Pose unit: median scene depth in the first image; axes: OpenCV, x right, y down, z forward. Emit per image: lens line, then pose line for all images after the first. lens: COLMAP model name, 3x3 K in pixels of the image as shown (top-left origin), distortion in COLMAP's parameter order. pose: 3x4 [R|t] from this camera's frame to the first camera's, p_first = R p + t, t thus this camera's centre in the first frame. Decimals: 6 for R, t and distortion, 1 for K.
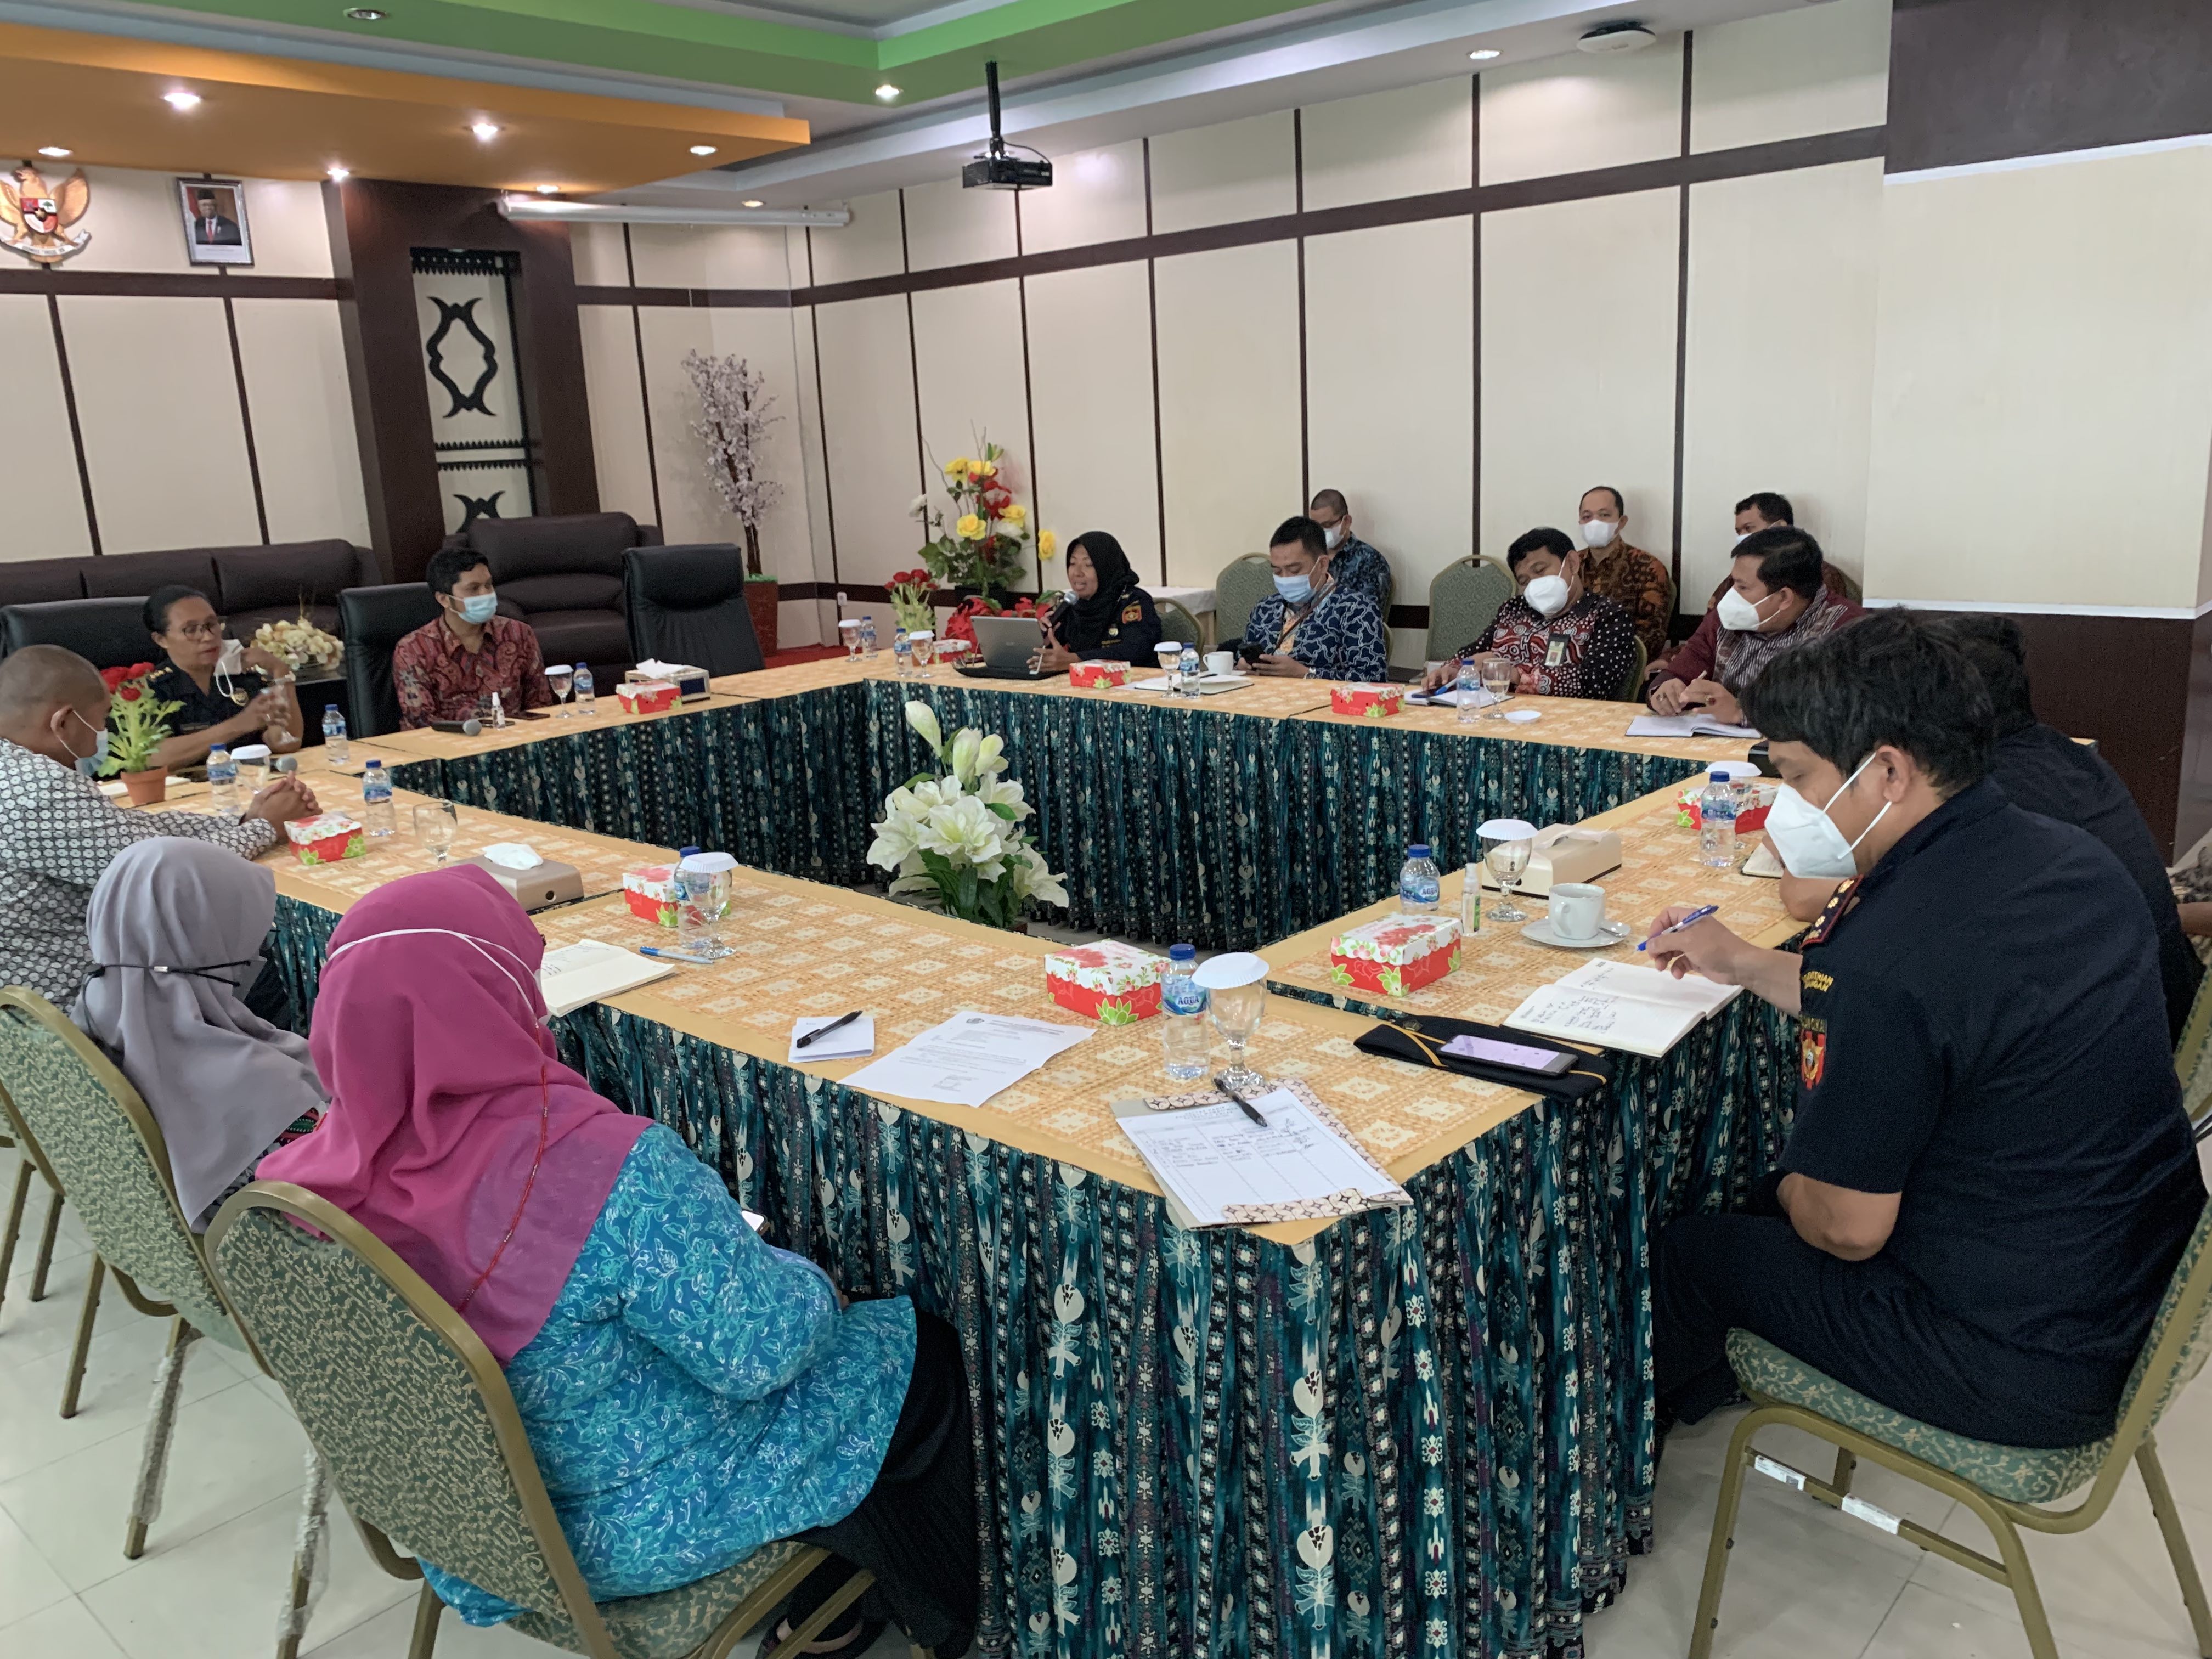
lens RADIAL K [[1697.4, 0, 1103.5], [0, 1697.4, 794.1], [0, 0, 1]] dist [0.002167, 0.005185]
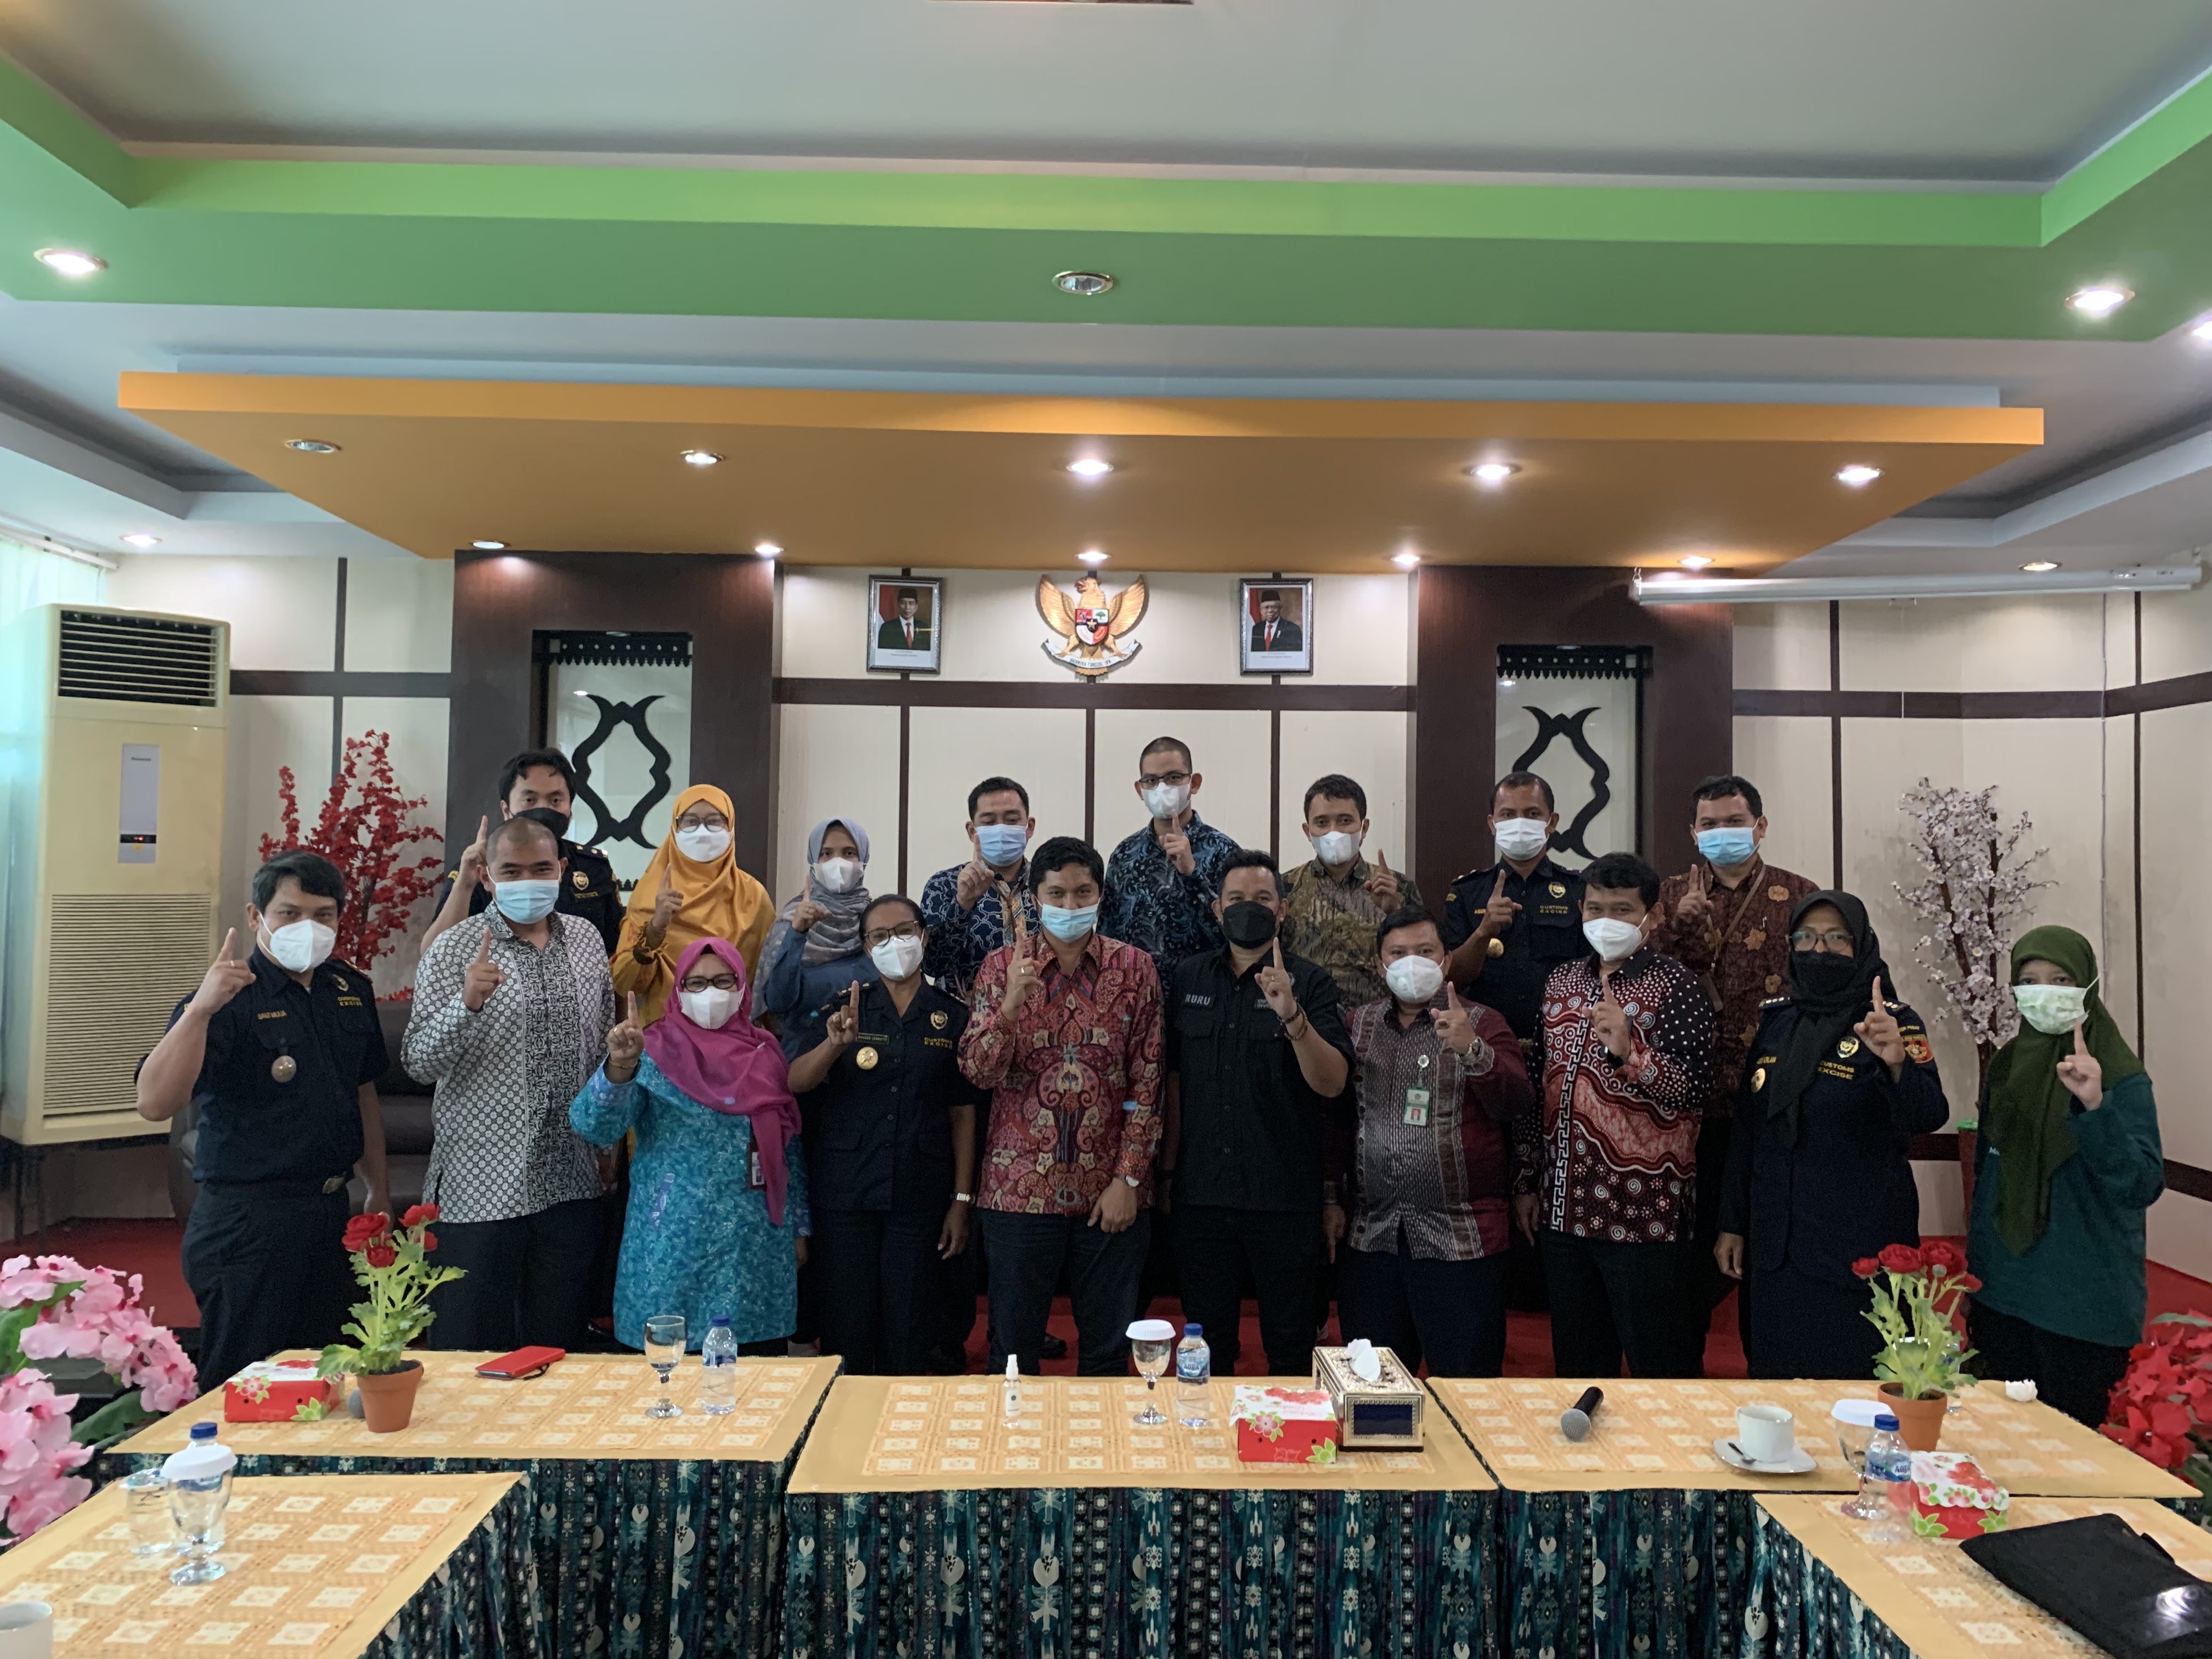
lens RADIAL K [[1686.4, 0, 1106.0], [0, 1686.4, 829.5], [0, 0, 1]] dist [0.142930, -0.325628]
pose [[0.681587, 0.035468, -0.730877, 0.041346], [-0.198416, 0.970362, -0.137946, -0.094405], [0.704323, 0.239039, 0.668423, 0.364141]]
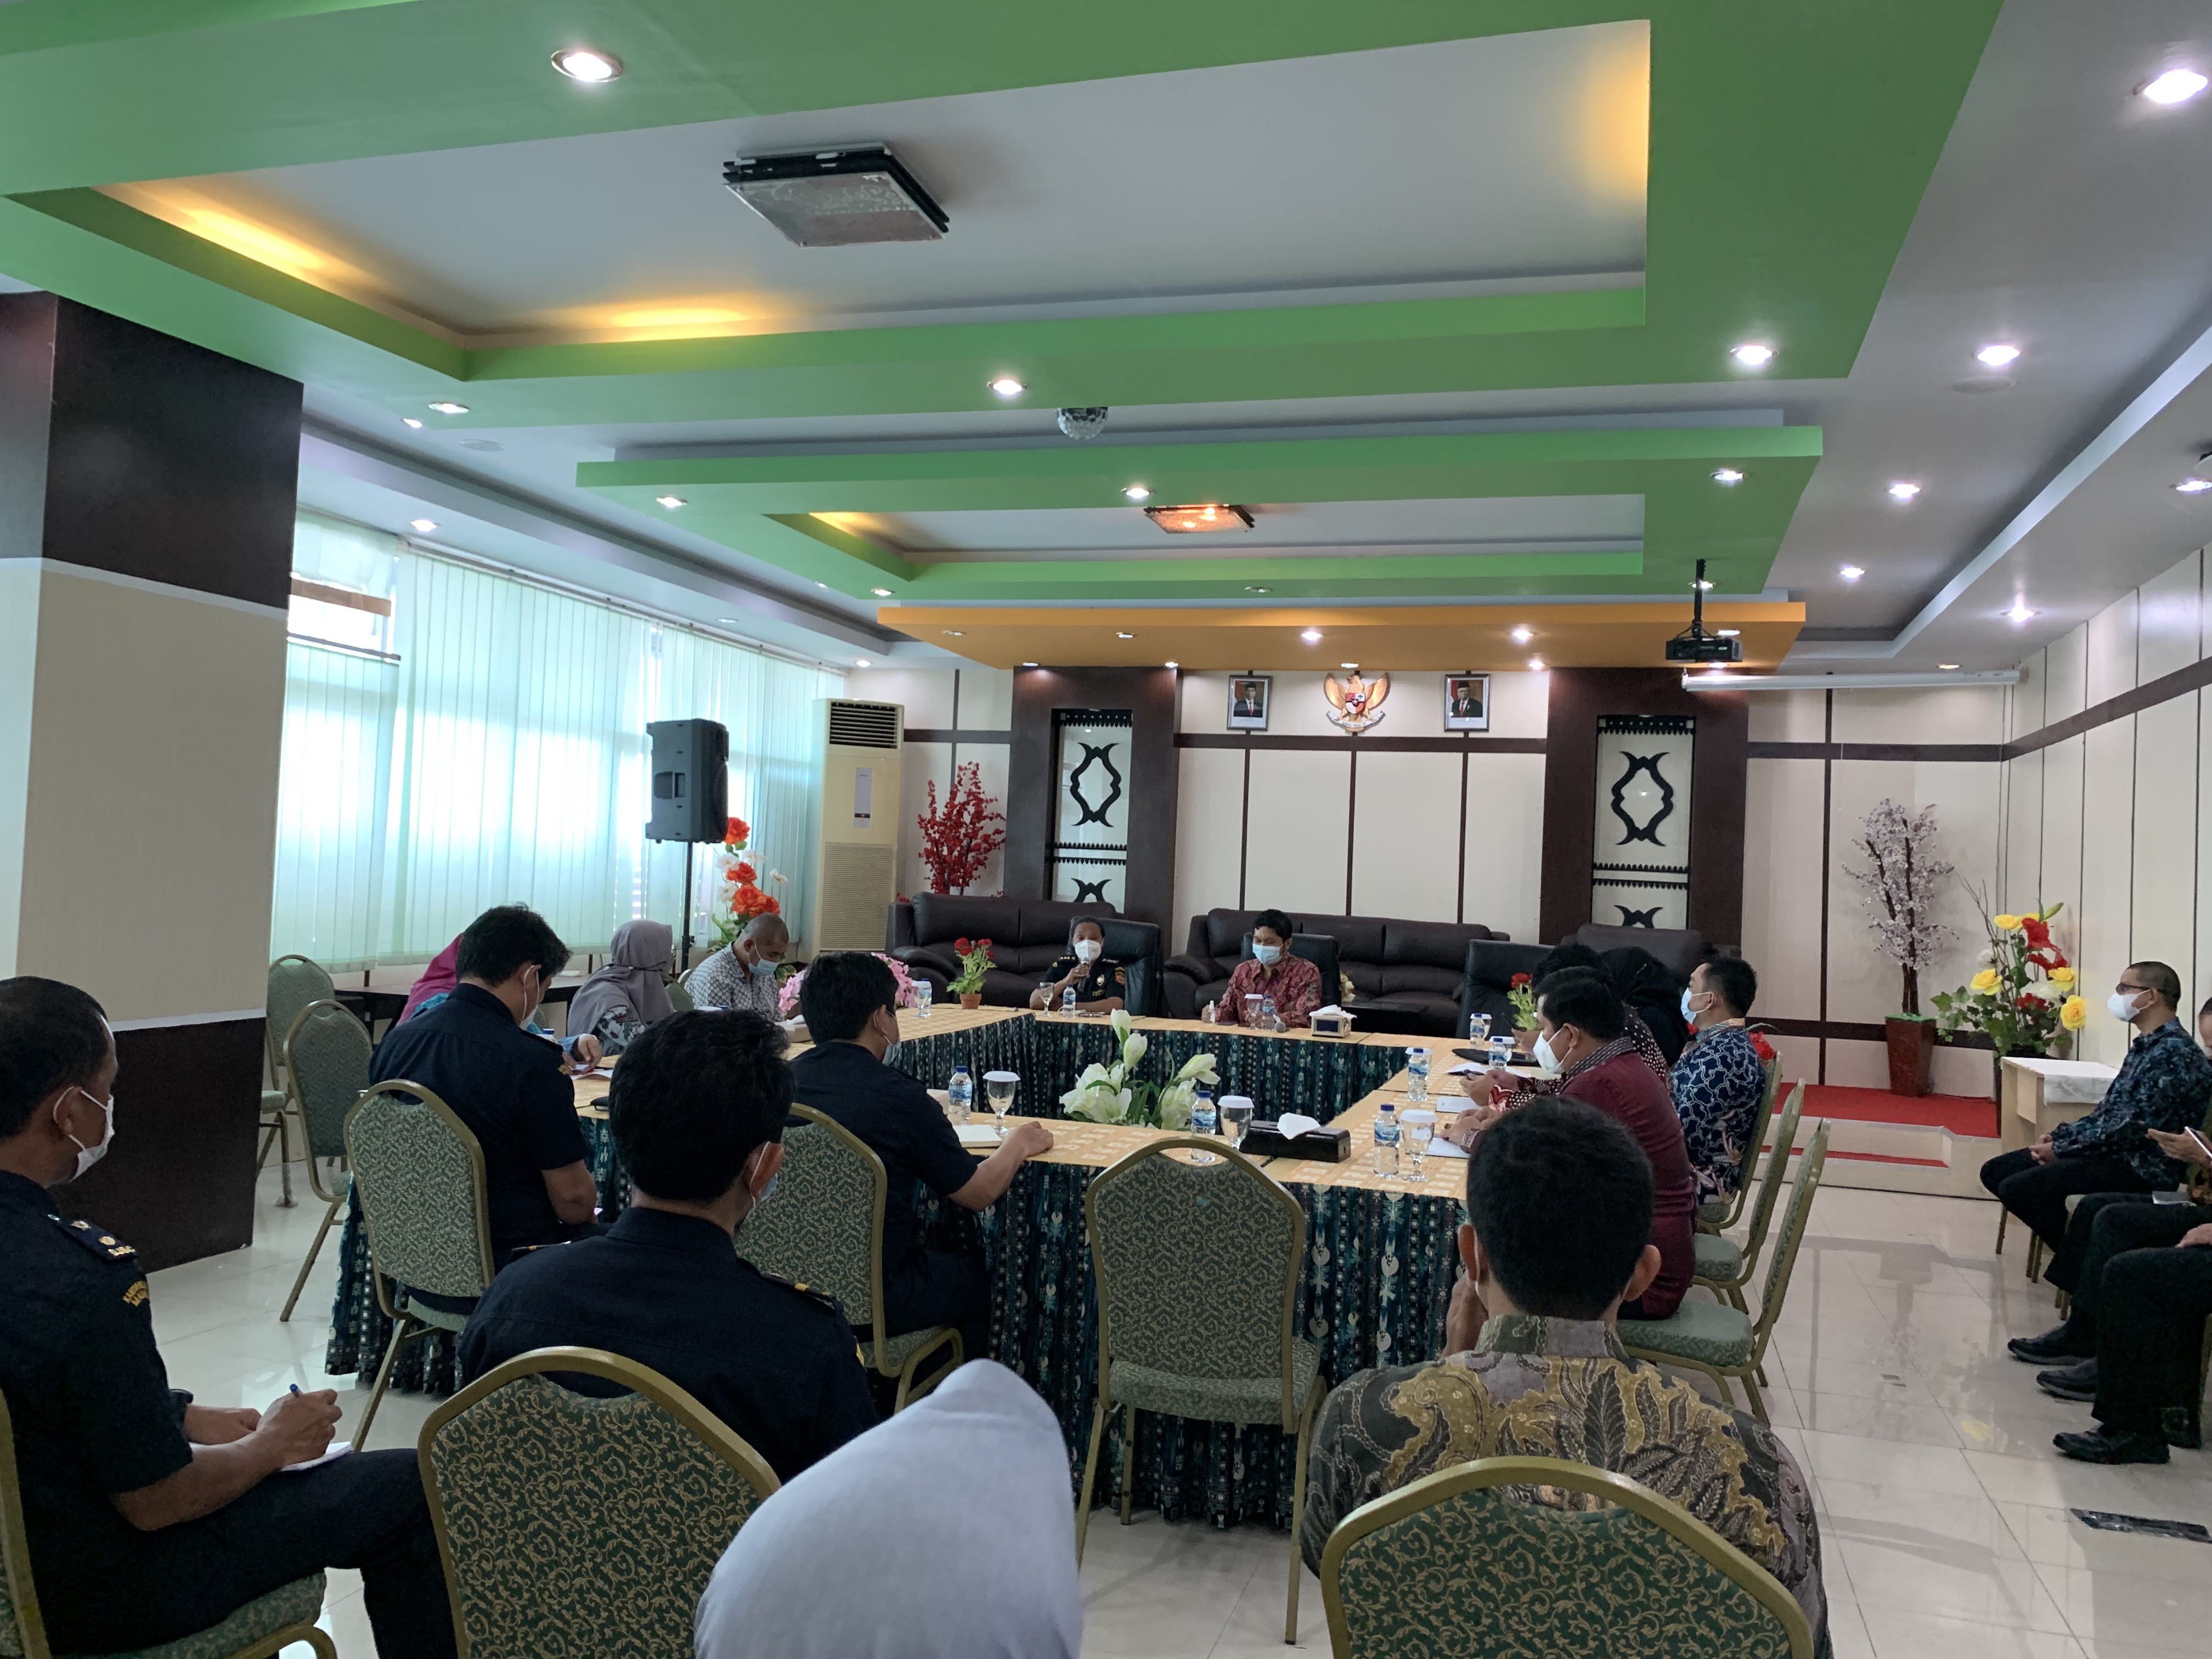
lens RADIAL K [[1686.4, 0, 1106.0], [0, 1686.4, 829.5], [0, 0, 1]] dist [0.142930, -0.325628]
pose [[0.428452, 0.043267, -0.902528, 0.595839], [-0.252566, 0.964773, -0.073648, -0.045978], [0.867548, 0.259503, 0.424287, 0.142213]]
